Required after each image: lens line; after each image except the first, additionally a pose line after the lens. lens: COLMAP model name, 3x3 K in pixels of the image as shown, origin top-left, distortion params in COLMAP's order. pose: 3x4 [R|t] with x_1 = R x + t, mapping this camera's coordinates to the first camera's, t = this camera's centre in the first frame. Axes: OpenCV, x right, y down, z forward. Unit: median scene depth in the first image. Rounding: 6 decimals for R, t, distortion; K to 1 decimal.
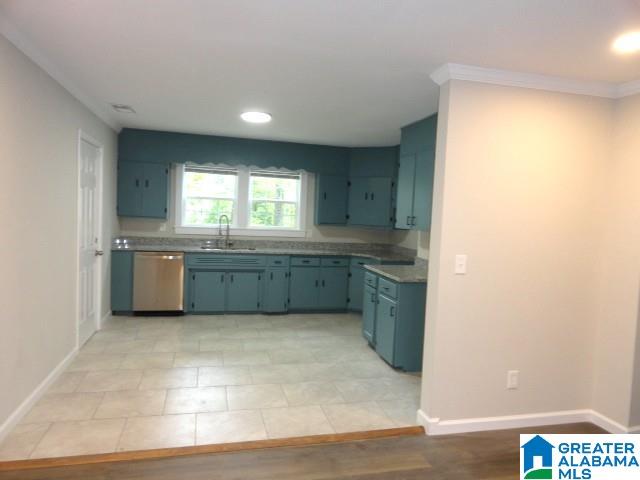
lens RADIAL K [[439.5, 0, 320.5], [0, 439.5, 241.1], [0, 0, 1]] dist [-0.007400, 0.002914]
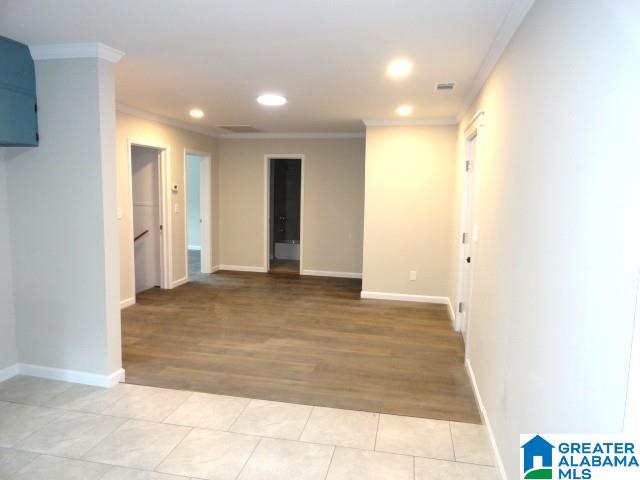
lens RADIAL K [[439.5, 0, 320.5], [0, 439.5, 241.1], [0, 0, 1]] dist [-0.007400, 0.002914]
pose [[-0.892390, -0.114199, 0.436577, -0.664782], [-0.030085, 0.980353, 0.194943, -0.155161], [-0.450262, 0.160831, -0.878293, 1.706352]]
